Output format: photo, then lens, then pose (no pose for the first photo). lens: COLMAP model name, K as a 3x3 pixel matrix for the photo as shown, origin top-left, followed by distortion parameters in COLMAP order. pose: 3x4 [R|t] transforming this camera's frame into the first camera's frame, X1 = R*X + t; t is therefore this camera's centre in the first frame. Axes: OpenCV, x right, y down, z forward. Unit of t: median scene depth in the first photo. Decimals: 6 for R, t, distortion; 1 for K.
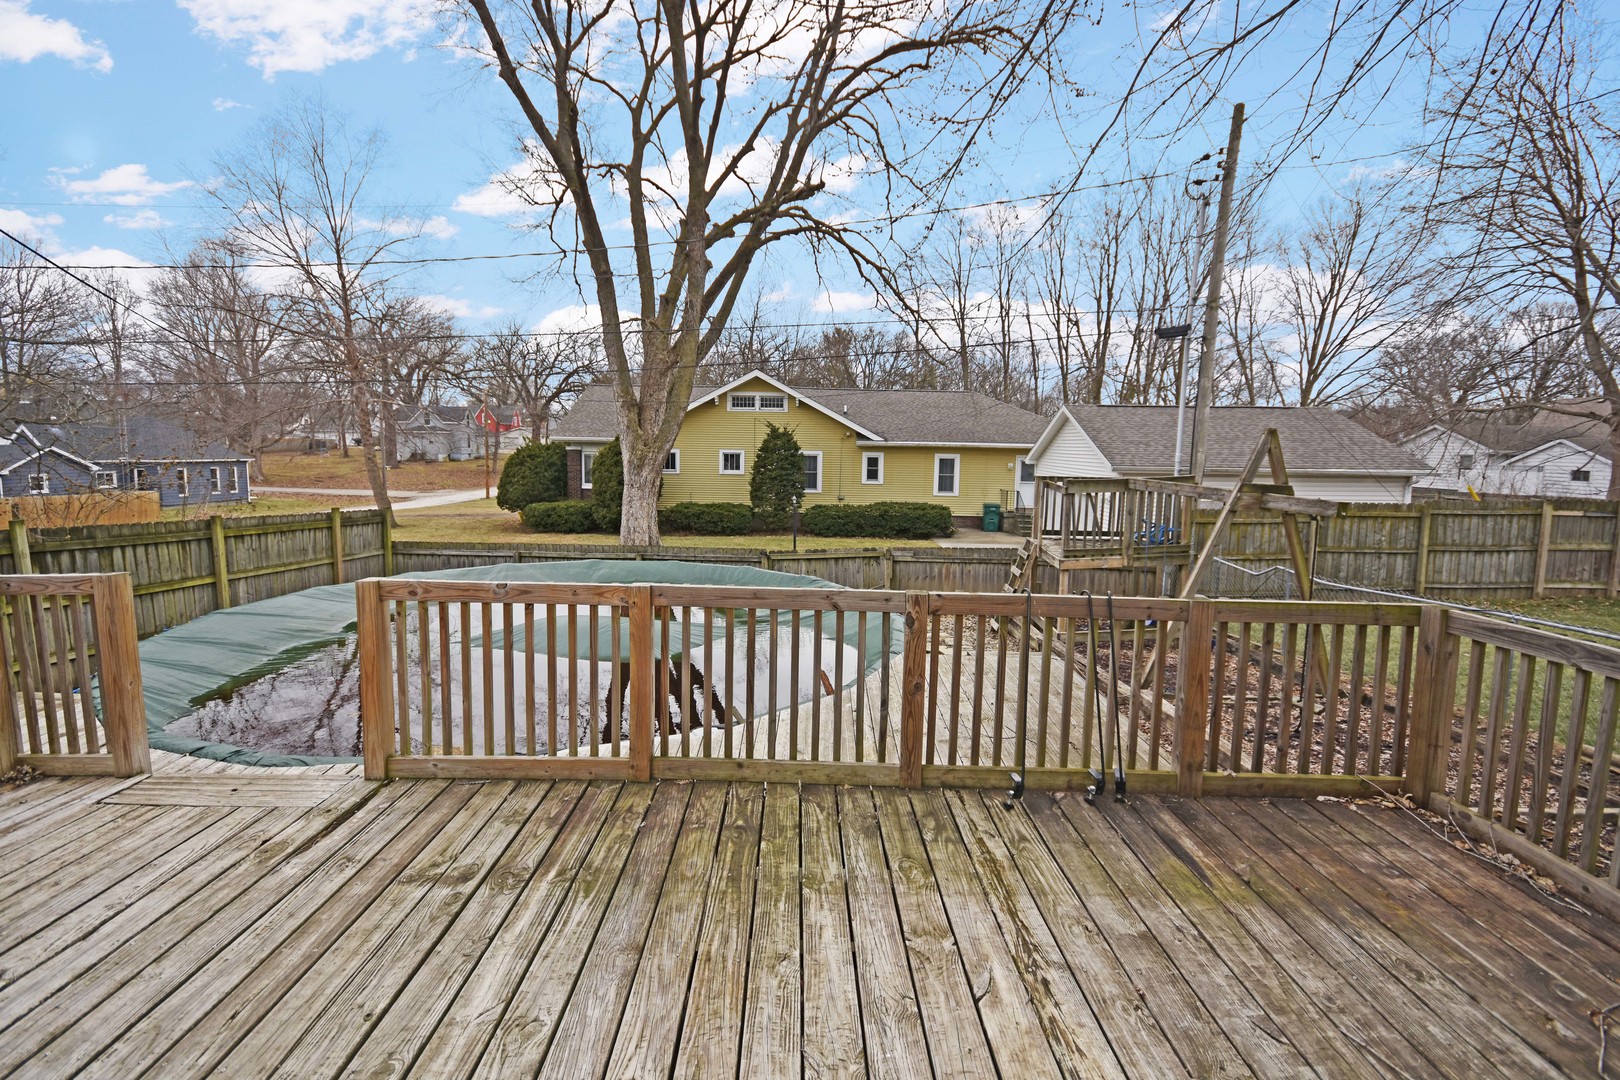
lens RADIAL K [[743.4, 0, 810.5], [0, 743.4, 531.1], [0, 0, 1]] dist [-0.001221, -0.005245]
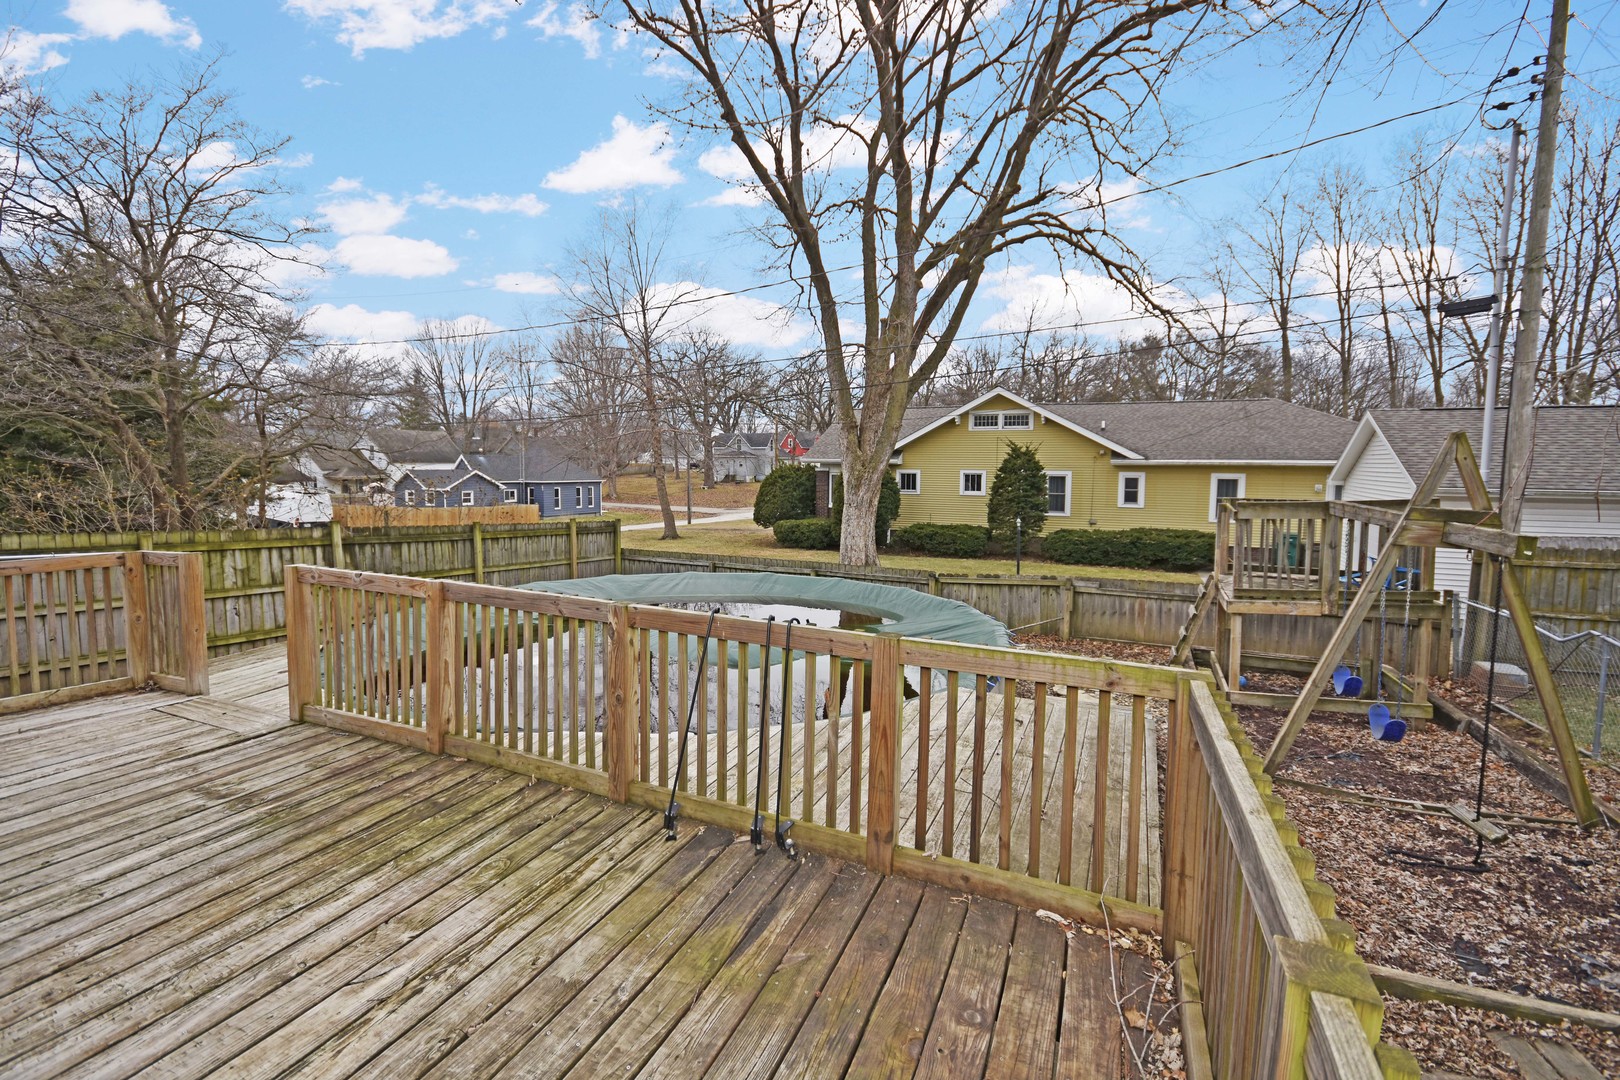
lens RADIAL K [[743.4, 0, 780.8], [0, 743.4, 522.4], [0, 0, 1]] dist [-0.001221, -0.005245]
pose [[0.905853, 0.023969, -0.422914, 0.139870], [-0.041059, 0.998665, -0.031346, -0.000652], [0.421598, 0.045760, 0.905627, 0.033827]]
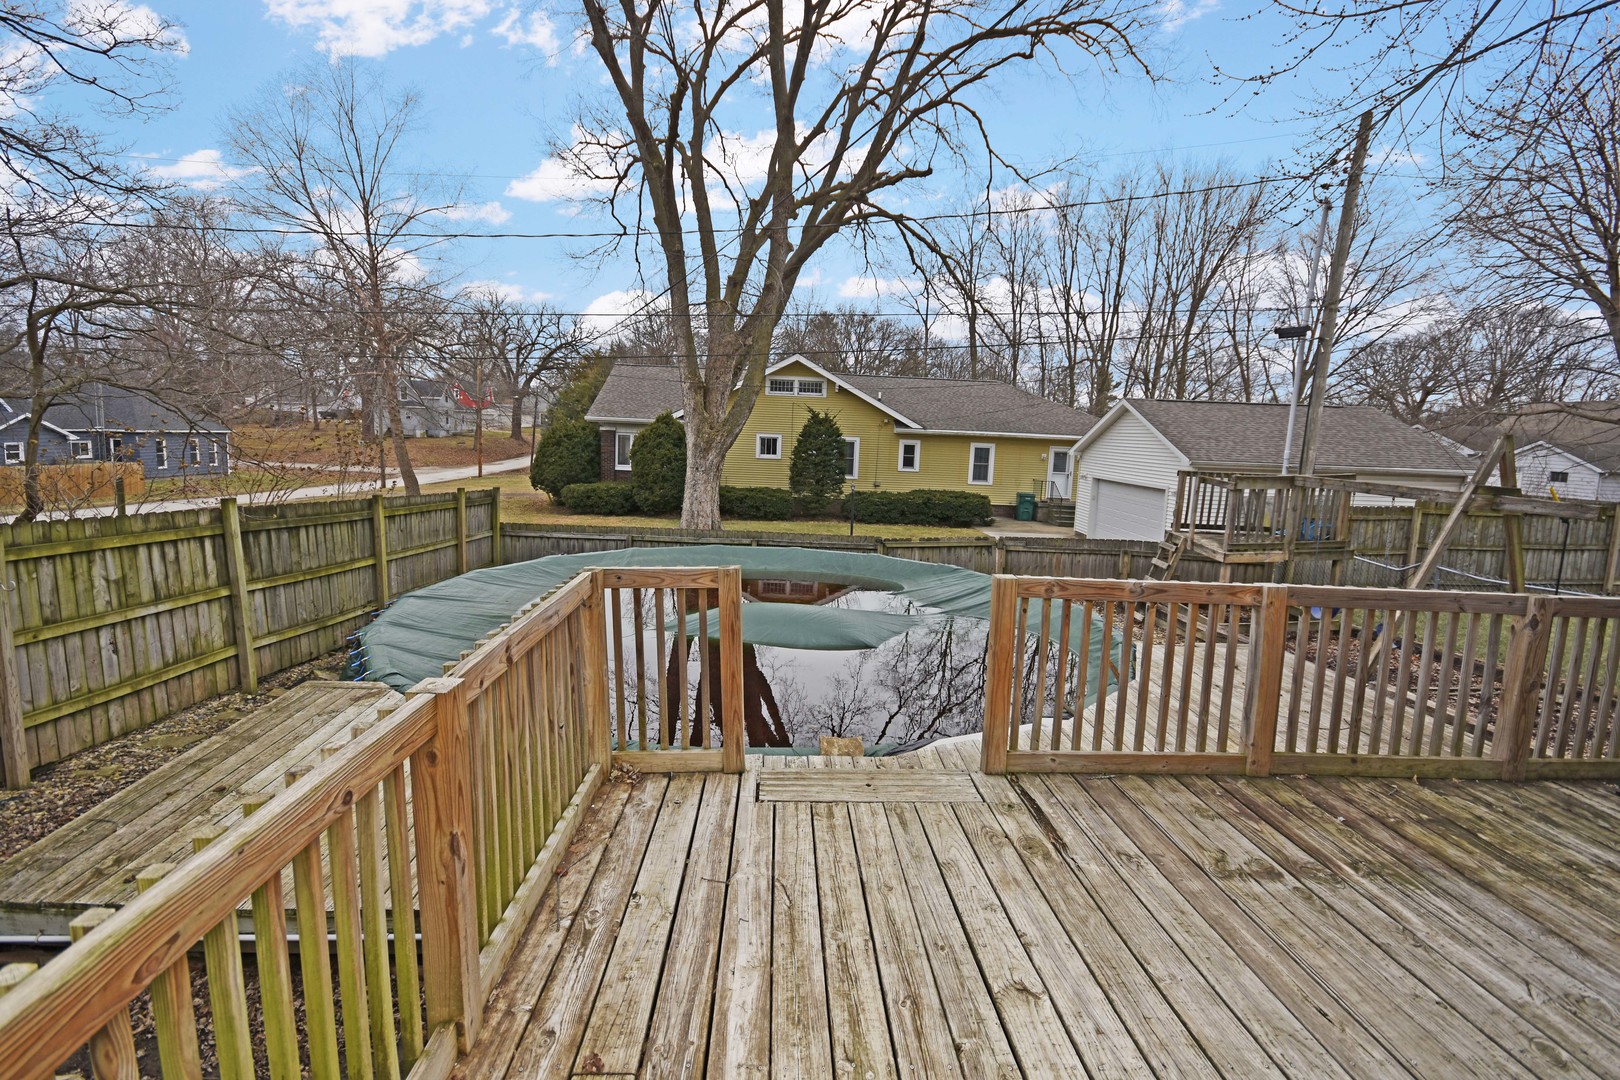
lens RADIAL K [[743.4, 0, 805.2], [0, 743.4, 532.9], [0, 0, 1]] dist [-0.001221, -0.005245]
pose [[0.998412, 0.015905, 0.054040, -0.179995], [-0.017196, 0.999576, 0.023515, -0.002483], [-0.053644, -0.024407, 0.998262, 0.002696]]
